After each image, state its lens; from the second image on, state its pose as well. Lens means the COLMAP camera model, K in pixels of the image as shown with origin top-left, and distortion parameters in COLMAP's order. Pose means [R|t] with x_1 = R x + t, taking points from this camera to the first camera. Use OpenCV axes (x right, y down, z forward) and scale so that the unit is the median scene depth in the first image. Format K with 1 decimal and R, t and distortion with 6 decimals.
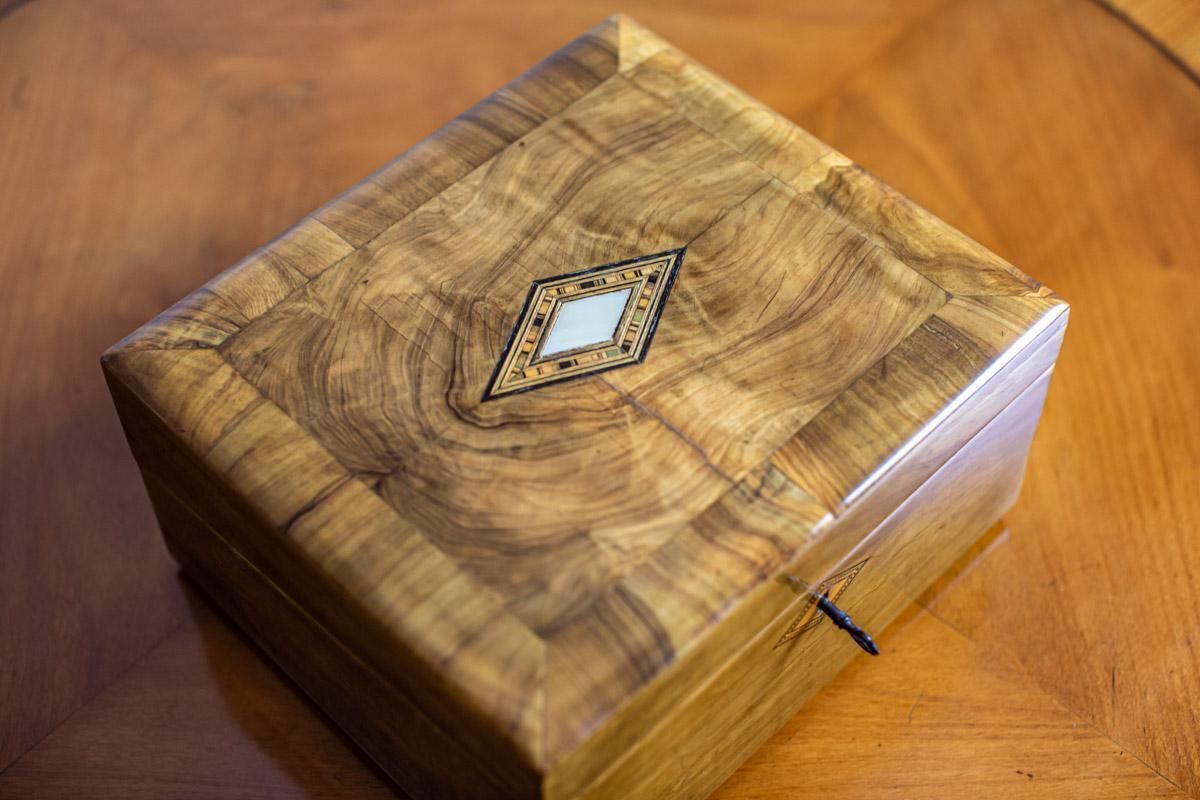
lens RADIAL K [[1959.6, 0, 557.4], [0, 1959.6, 399.9], [0, 0, 1]] dist [-0.273030, 0.697622]
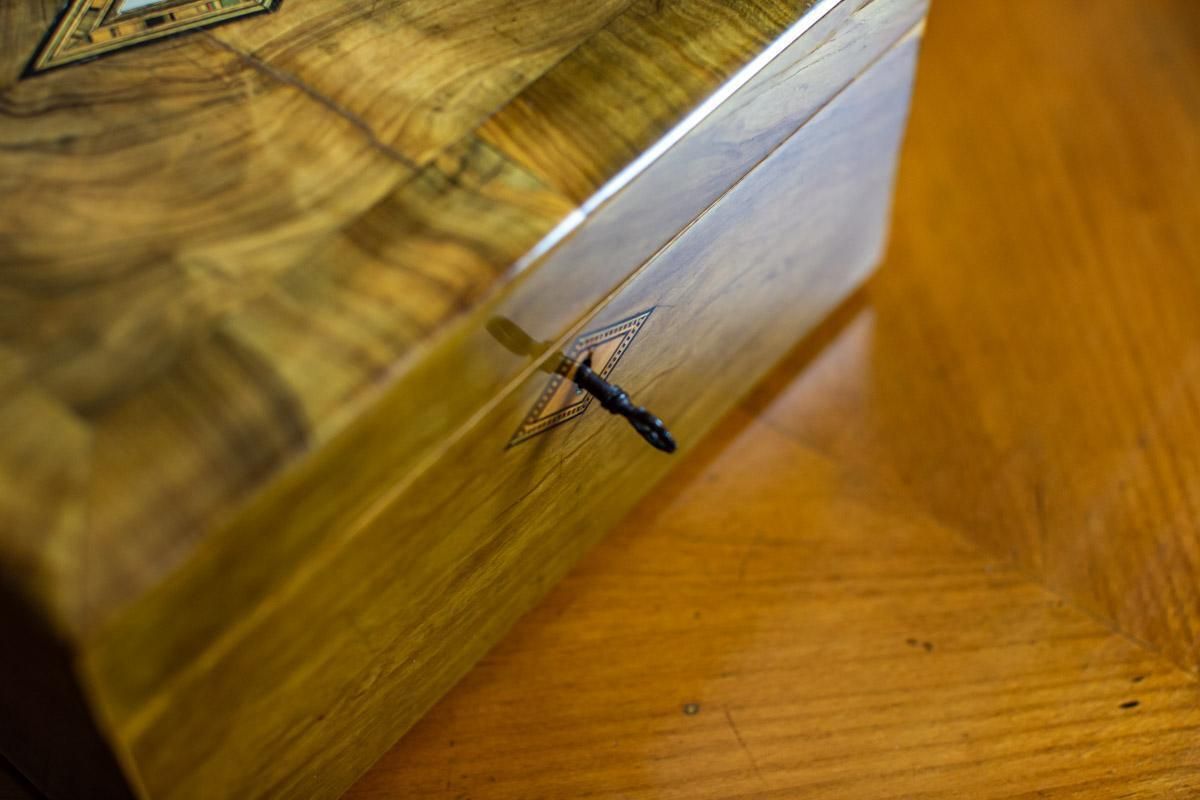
lens RADIAL K [[1959.6, 0, 557.4], [0, 1959.6, 399.9], [0, 0, 1]] dist [-0.273030, 0.697622]
pose [[0.996070, -0.054096, 0.070137, 0.084249], [0.053932, 0.998536, 0.004220, 0.109931], [-0.070263, -0.000421, 0.997528, 0.375626]]
